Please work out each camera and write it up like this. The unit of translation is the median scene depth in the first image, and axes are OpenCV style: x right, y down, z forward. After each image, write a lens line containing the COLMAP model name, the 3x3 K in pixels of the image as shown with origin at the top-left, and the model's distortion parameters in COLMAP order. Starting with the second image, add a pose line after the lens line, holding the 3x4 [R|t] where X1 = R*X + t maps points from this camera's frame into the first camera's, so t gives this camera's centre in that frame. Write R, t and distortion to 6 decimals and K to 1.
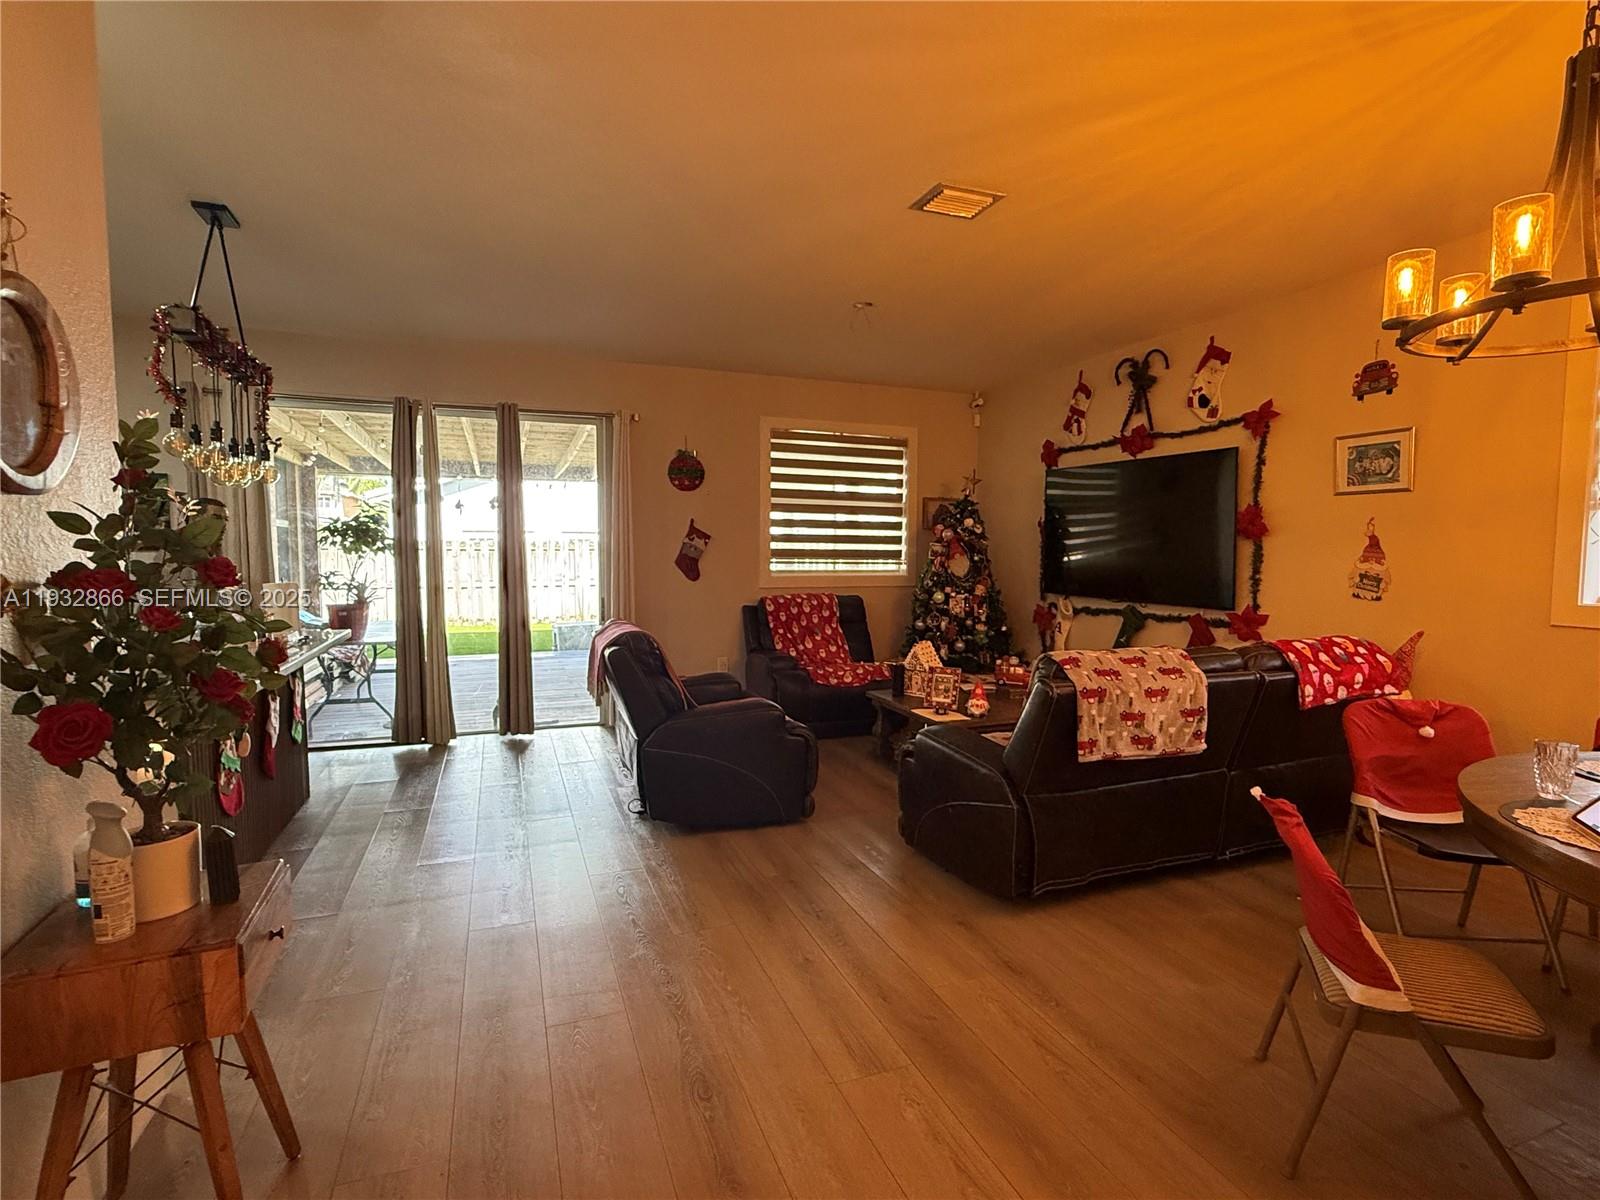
lens RADIAL K [[776.6, 0, 802.6], [0, 776.6, 595.0], [0, 0, 1]] dist [-0.001192, -0.000633]
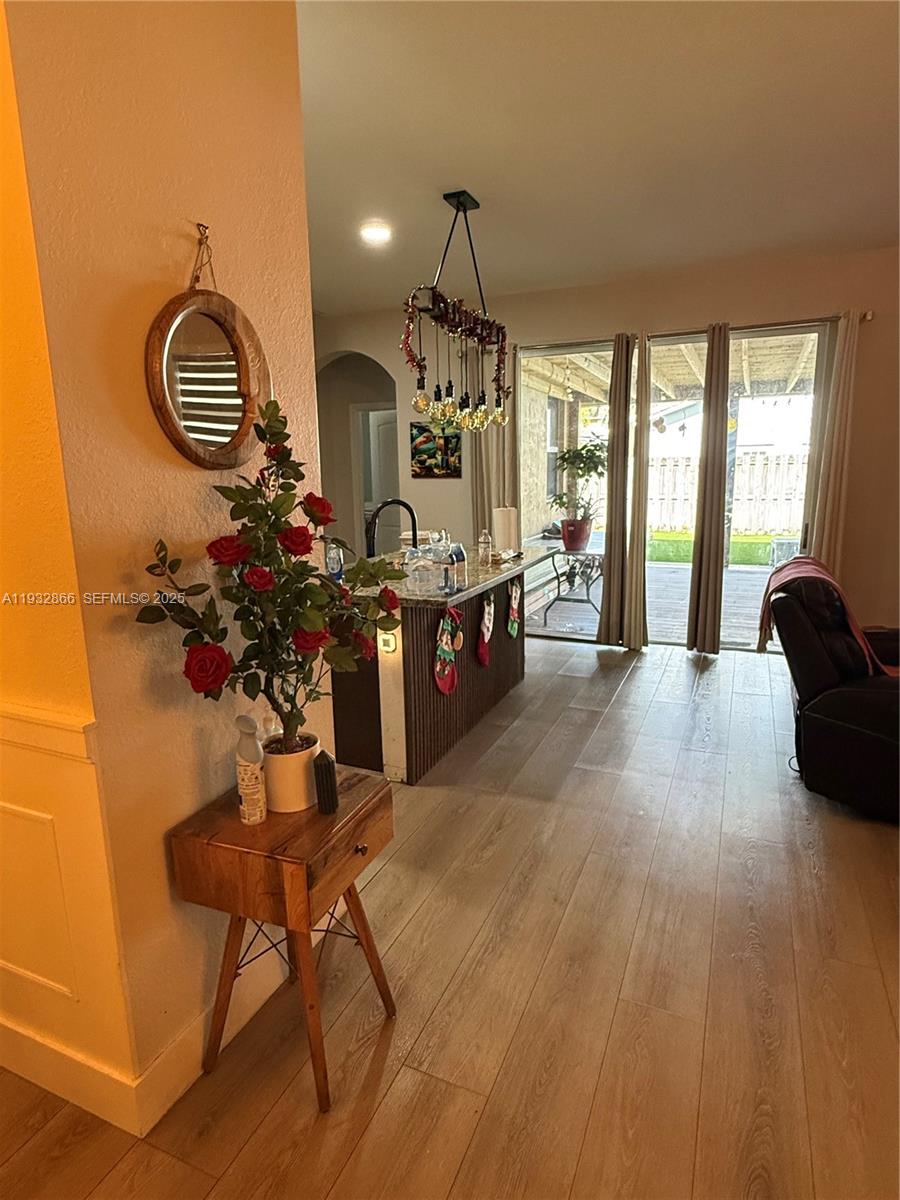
lens RADIAL K [[671.5, 0, 447.1], [0, 671.5, 596.4], [0, 0, 1]] dist [-0.000871, -0.000401]
pose [[0.701697, 0.121187, -0.702094, 0.027594], [-0.019187, 0.988285, 0.151410, -0.036494], [0.712217, -0.092773, 0.695801, 0.176309]]
